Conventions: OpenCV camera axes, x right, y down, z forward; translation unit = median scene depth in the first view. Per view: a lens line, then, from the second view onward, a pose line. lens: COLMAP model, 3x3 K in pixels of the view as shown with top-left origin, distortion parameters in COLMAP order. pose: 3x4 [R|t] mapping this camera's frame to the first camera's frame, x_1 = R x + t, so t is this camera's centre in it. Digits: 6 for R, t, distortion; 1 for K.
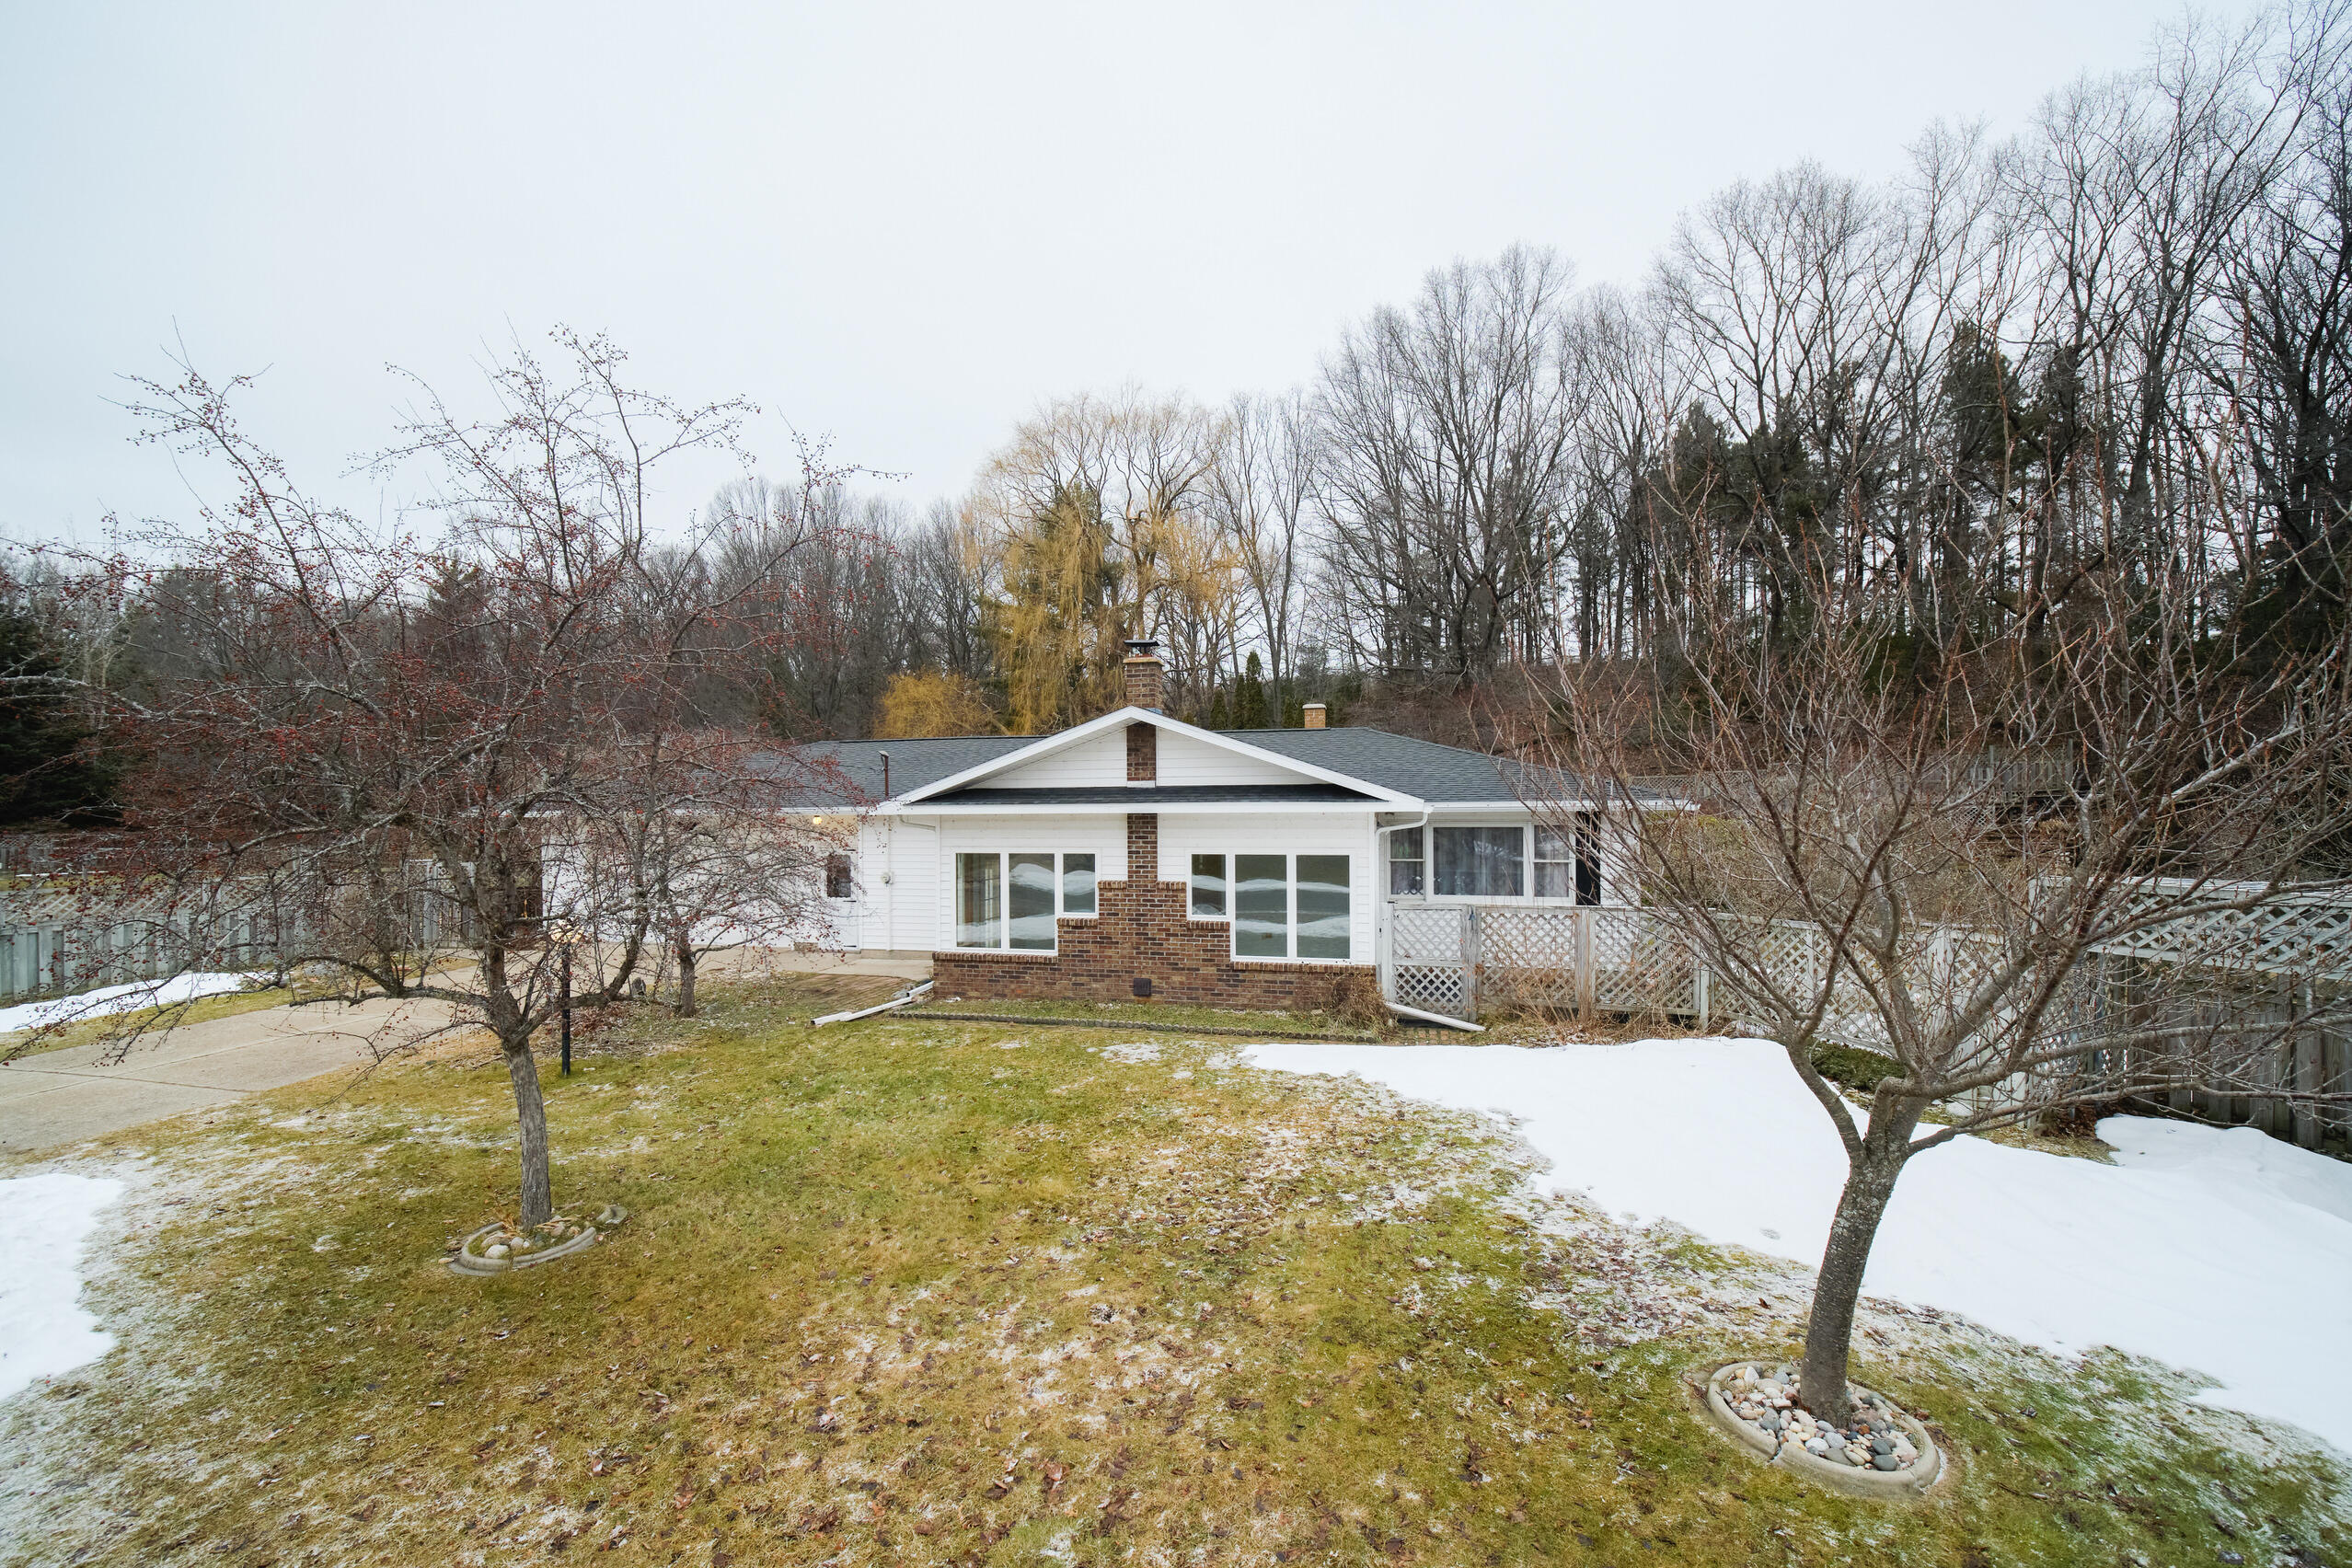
lens RADIAL K [[955.2, 0, 1171.6], [0, 955.2, 788.0], [0, 0, 1]] dist [-0.001277, 0.001062]
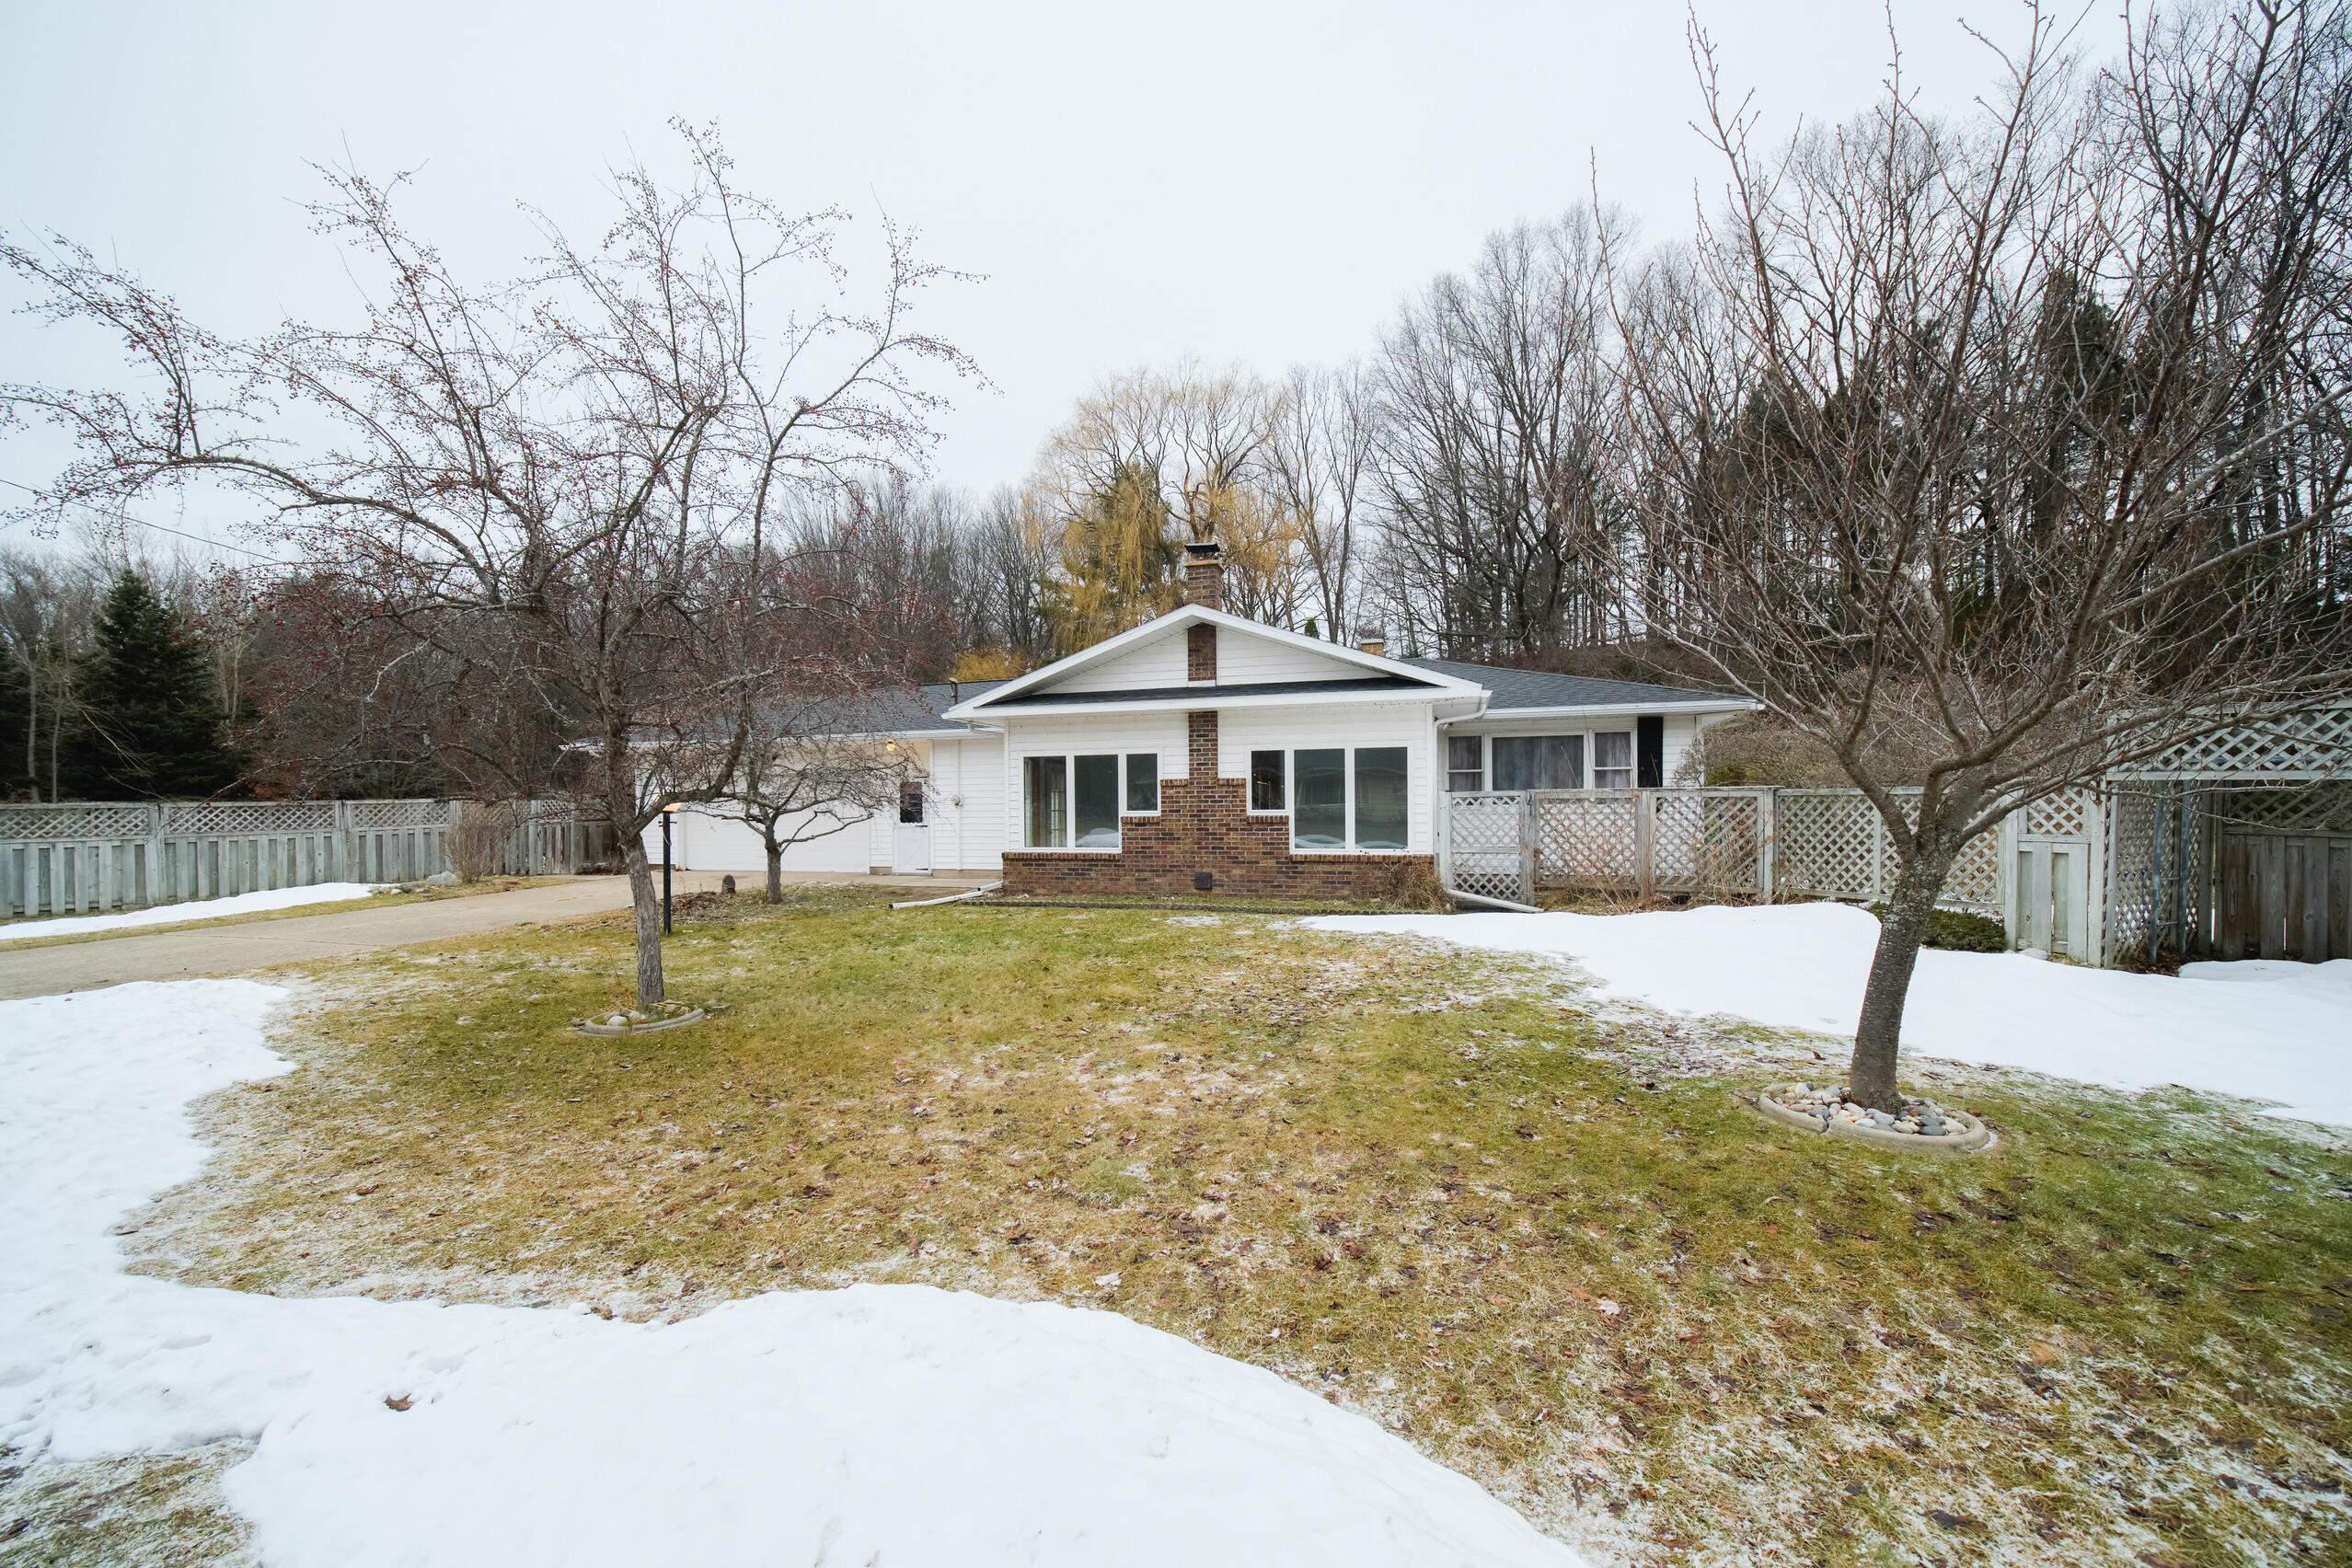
lens RADIAL K [[950.5, 0, 1170.3], [0, 950.5, 802.9], [0, 0, 1]] dist [-0.001095, 0.001057]
pose [[0.998123, -0.001489, -0.061220, -0.003500], [0.001952, 0.999970, 0.007514, 0.116307], [0.061207, -0.007620, 0.998096, -0.023788]]
